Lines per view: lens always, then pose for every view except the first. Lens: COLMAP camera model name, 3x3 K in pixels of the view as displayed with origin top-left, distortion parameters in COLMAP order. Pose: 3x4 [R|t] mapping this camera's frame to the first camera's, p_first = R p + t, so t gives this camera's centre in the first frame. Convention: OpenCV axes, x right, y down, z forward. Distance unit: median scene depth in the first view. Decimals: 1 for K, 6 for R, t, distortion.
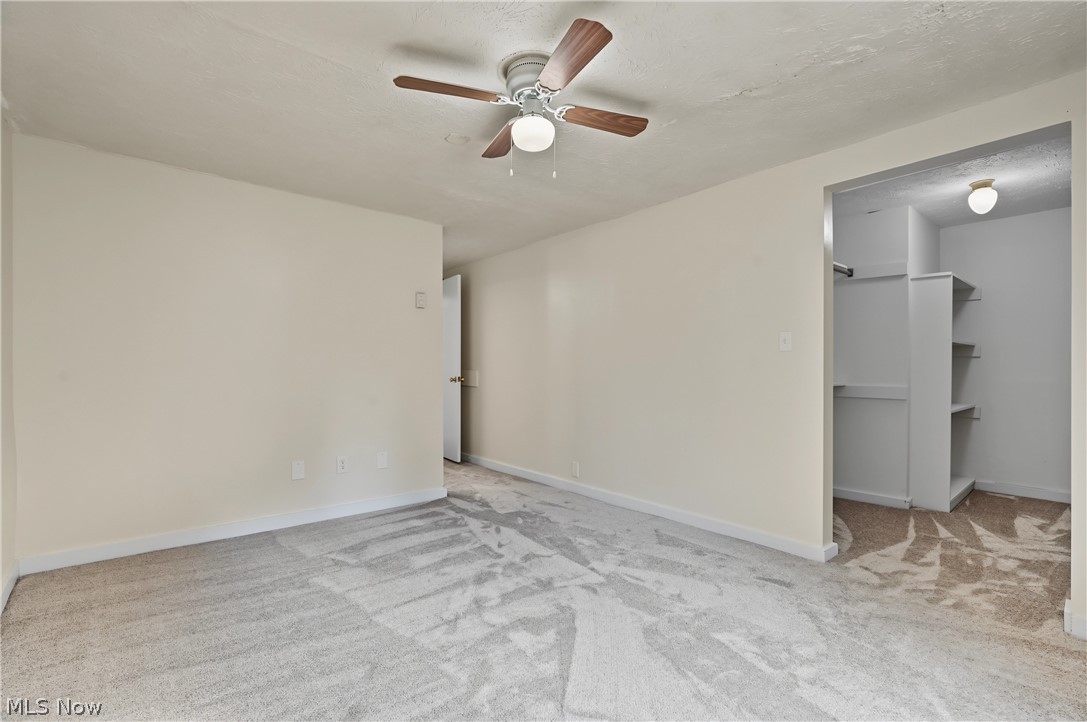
lens RADIAL K [[493.8, 0, 520.3], [0, 493.8, 364.5], [0, 0, 1]] dist [-0.011966, 0.002635]
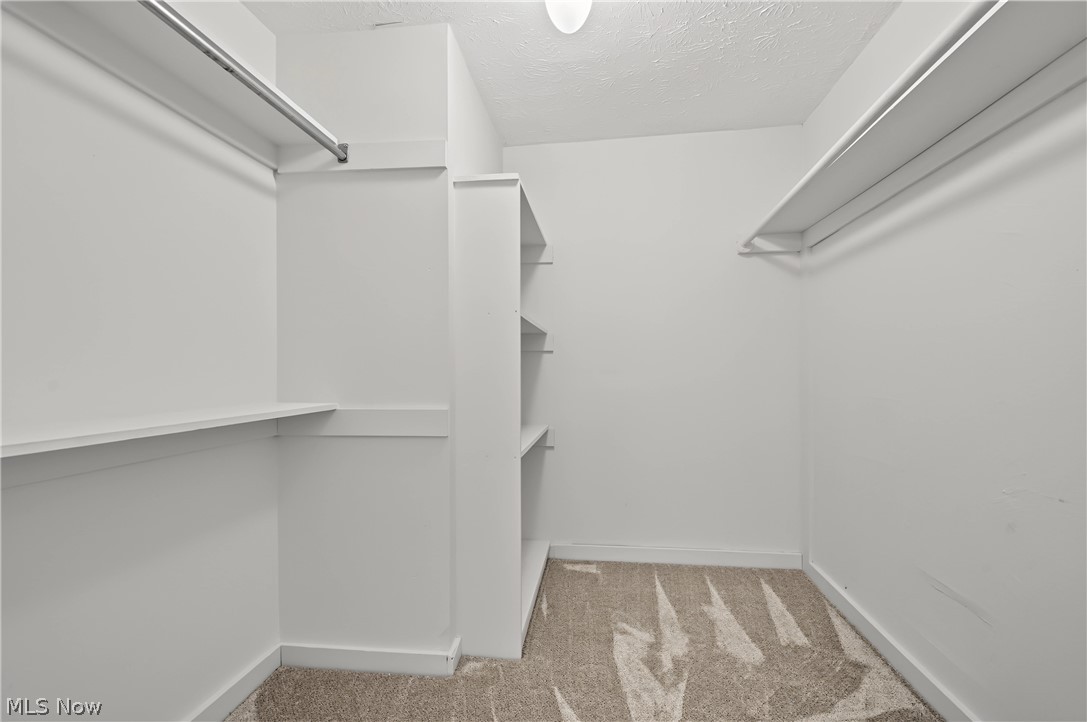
lens RADIAL K [[493.8, 0, 544.4], [0, 493.8, 364.0], [0, 0, 1]] dist [-0.011966, 0.002635]
pose [[0.716157, -0.001936, 0.697937, 0.497053], [0.011968, 0.999883, -0.009507, 0.008127], [-0.697837, 0.015161, 0.716097, 0.565428]]
